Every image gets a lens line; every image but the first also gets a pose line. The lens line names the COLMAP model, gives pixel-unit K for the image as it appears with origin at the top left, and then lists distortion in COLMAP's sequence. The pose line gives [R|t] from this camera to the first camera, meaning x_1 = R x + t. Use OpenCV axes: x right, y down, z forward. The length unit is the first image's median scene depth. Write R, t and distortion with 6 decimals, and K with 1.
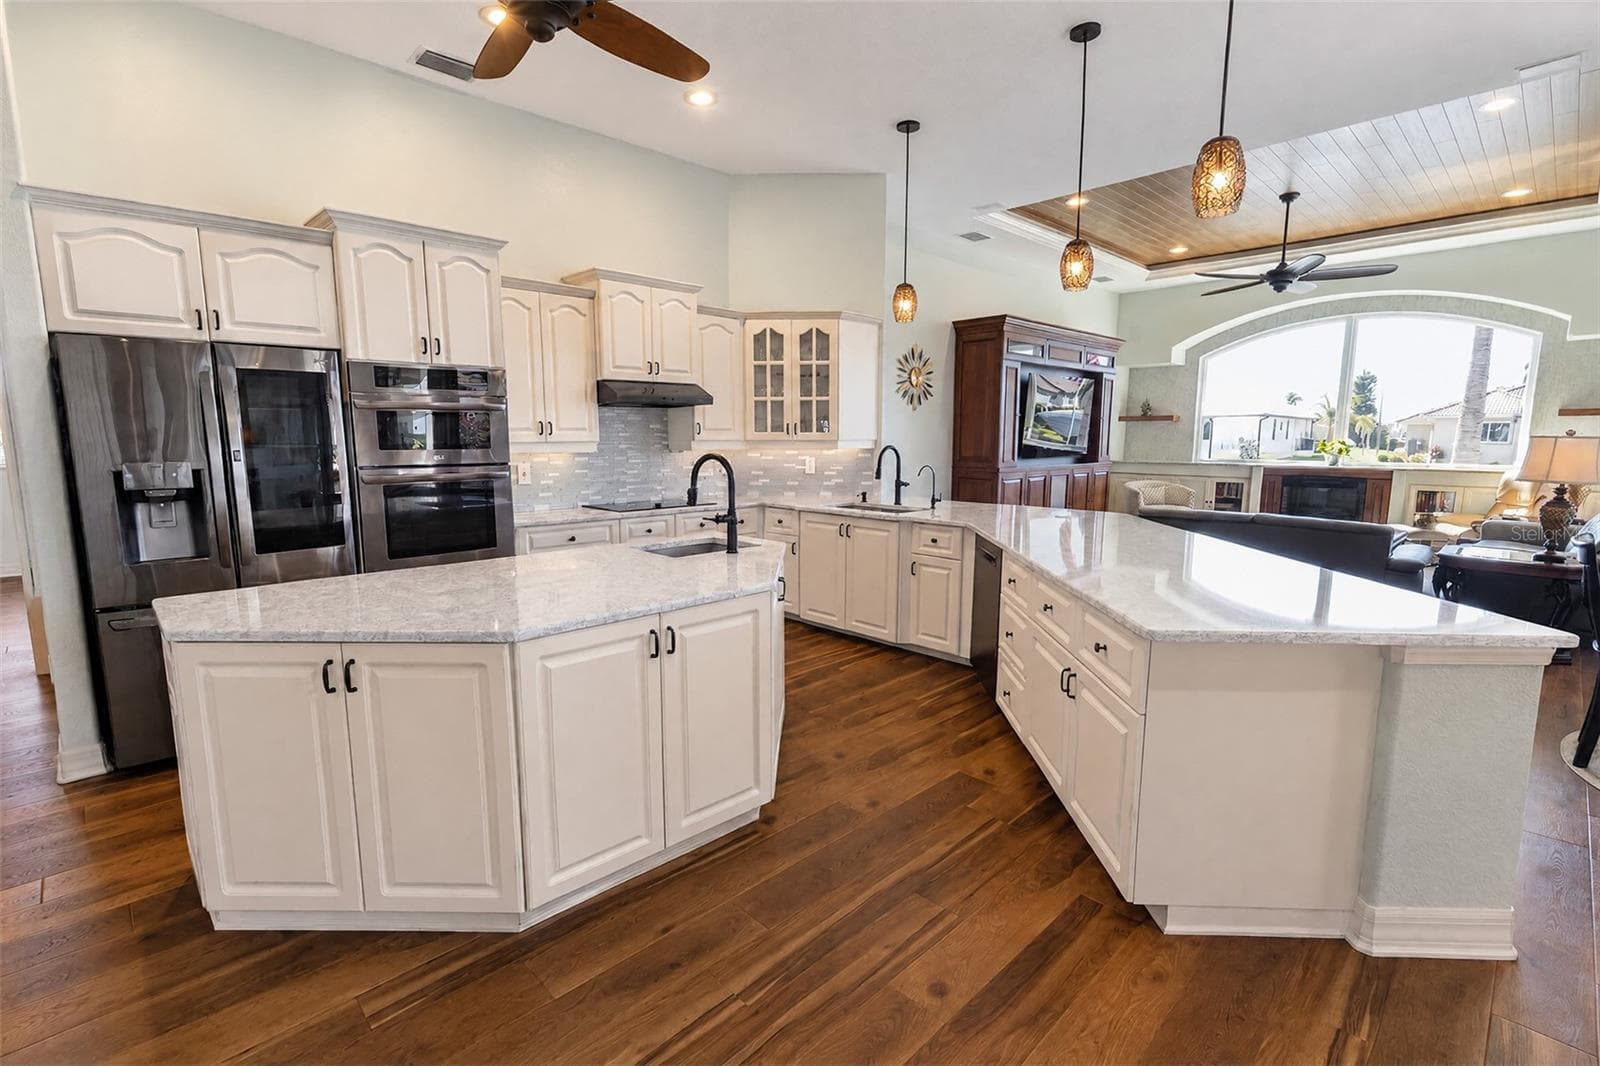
lens RADIAL K [[730.8, 0, 792.3], [0, 730.8, 543.3], [0, 0, 1]] dist [-0.003094, 0.001831]
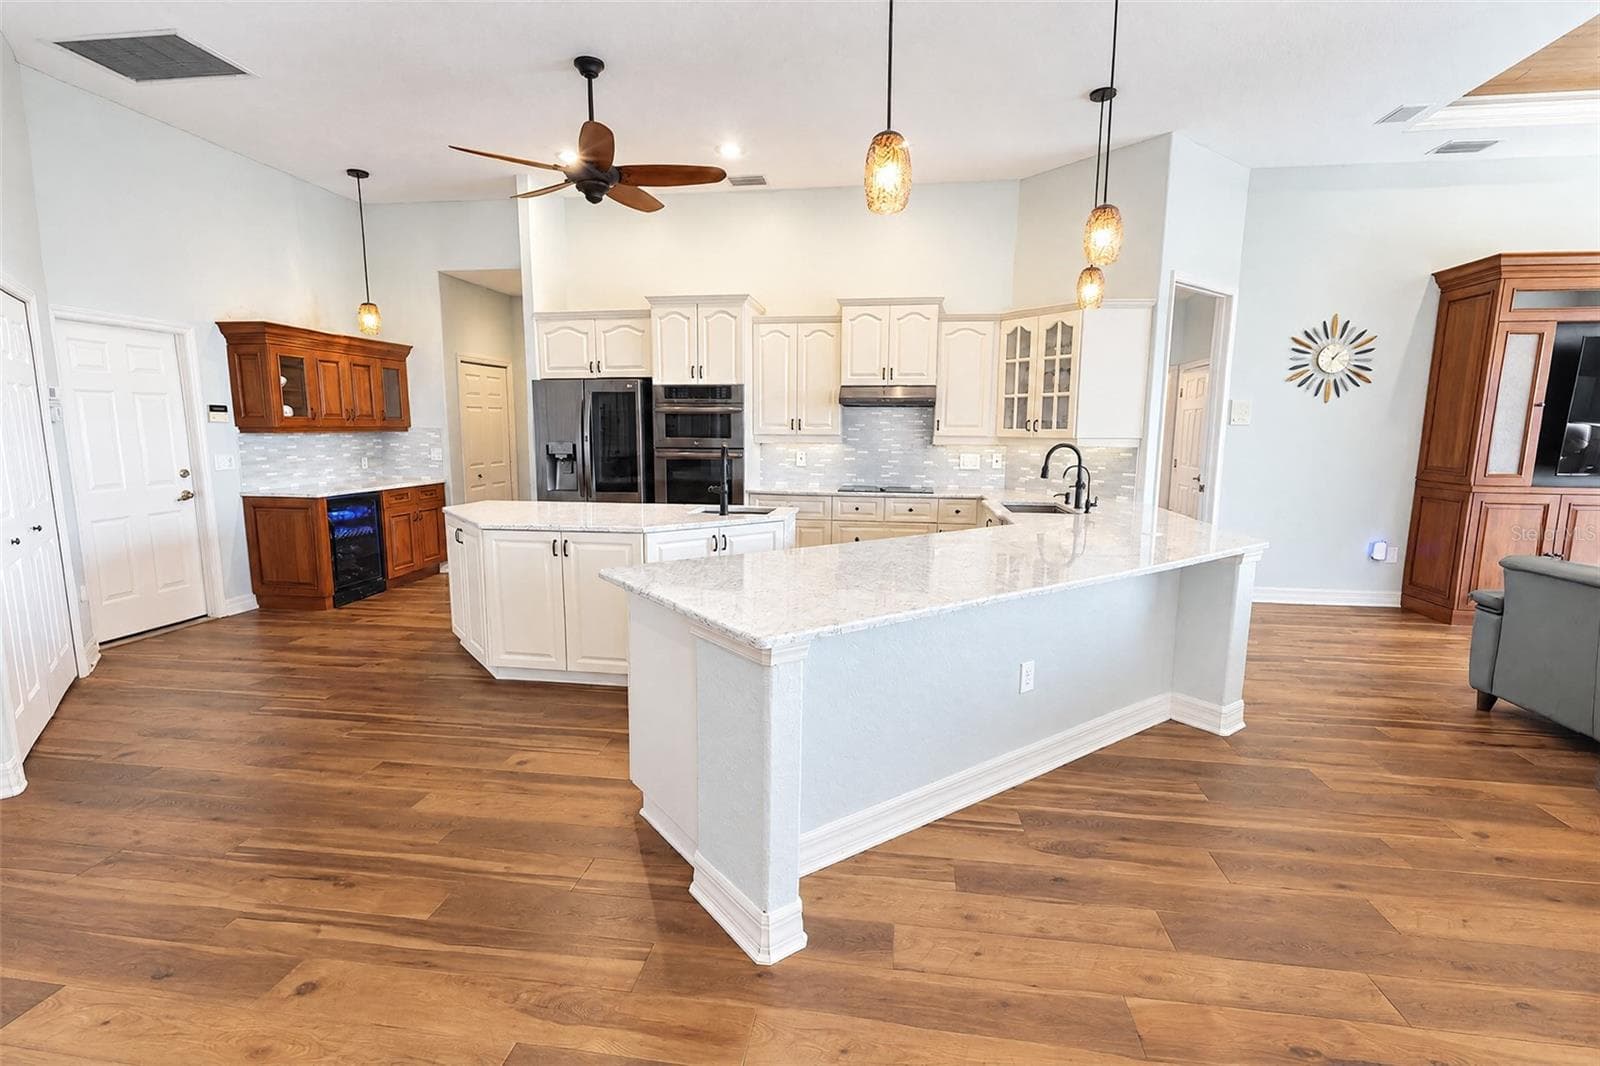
lens RADIAL K [[730.8, 0, 786.7], [0, 730.8, 532.5], [0, 0, 1]] dist [-0.003094, 0.001831]
pose [[0.608468, 0.118760, -0.784642, 0.601427], [-0.125447, 0.990701, 0.052668, -0.023034], [0.783601, 0.066384, 0.617708, 0.137163]]
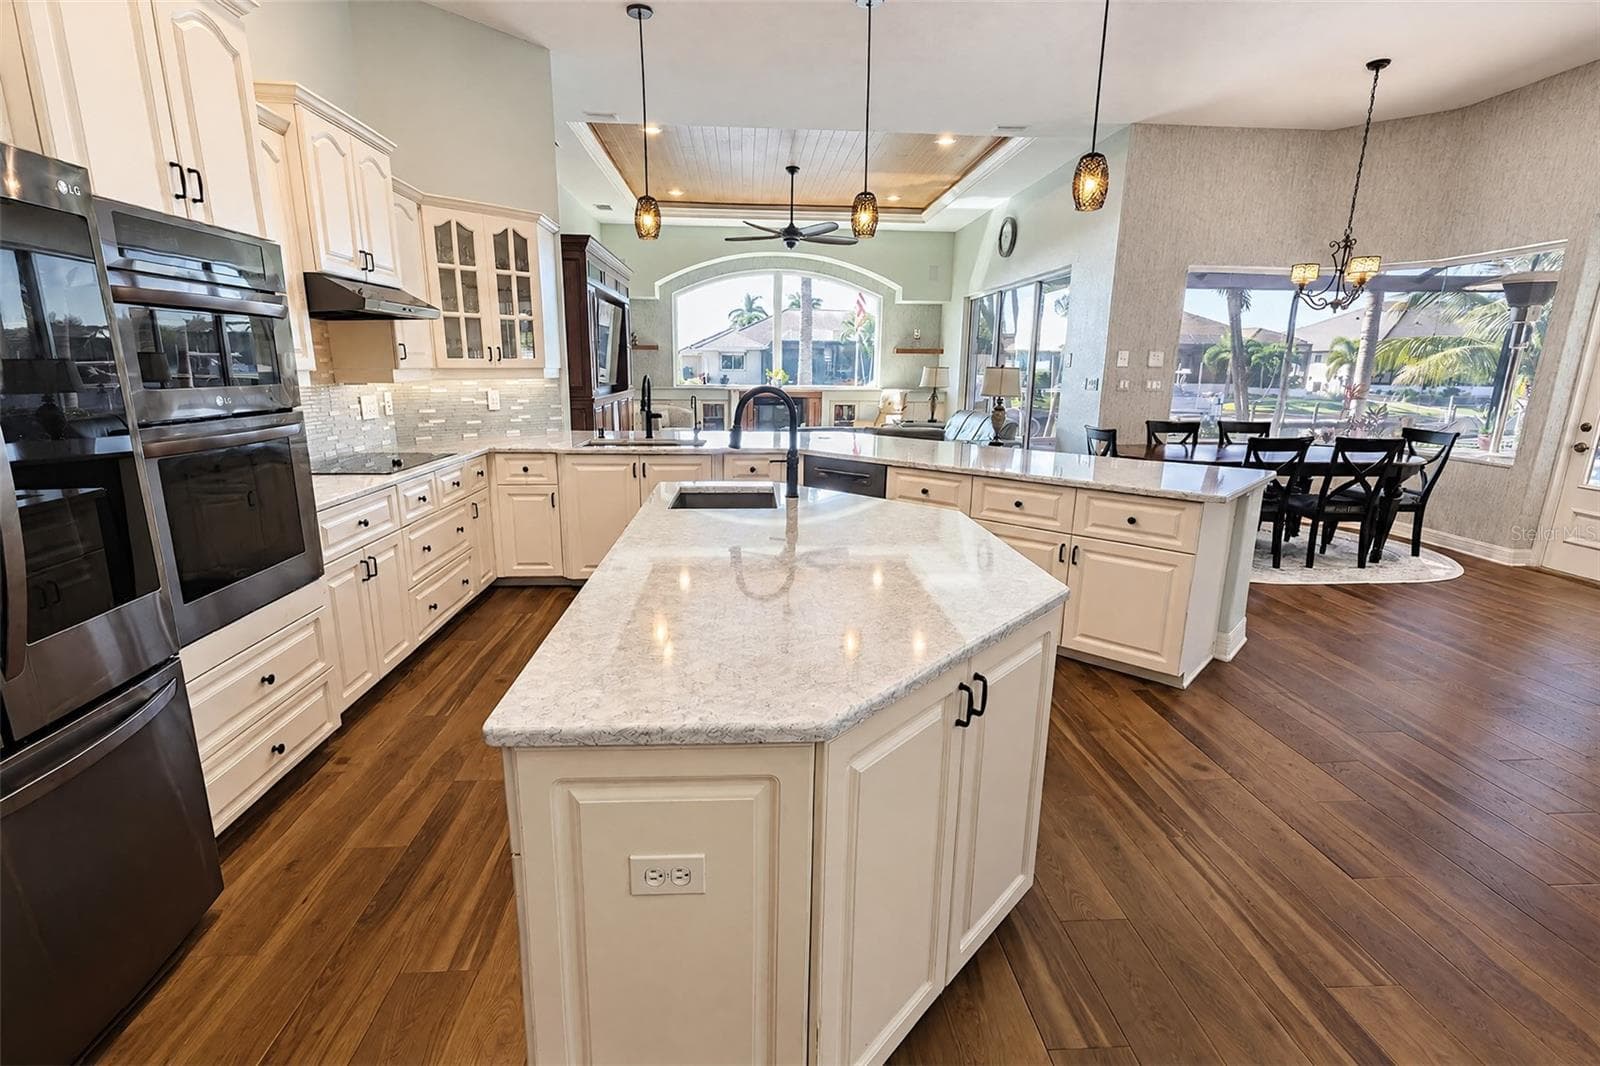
lens RADIAL K [[730.8, 0, 790.8], [0, 730.8, 540.5], [0, 0, 1]] dist [-0.003094, 0.001831]
pose [[0.650157, -0.171676, 0.740151, -0.427267], [0.103095, 0.985063, 0.137923, -0.032235], [-0.752773, -0.013365, 0.658144, 0.223797]]
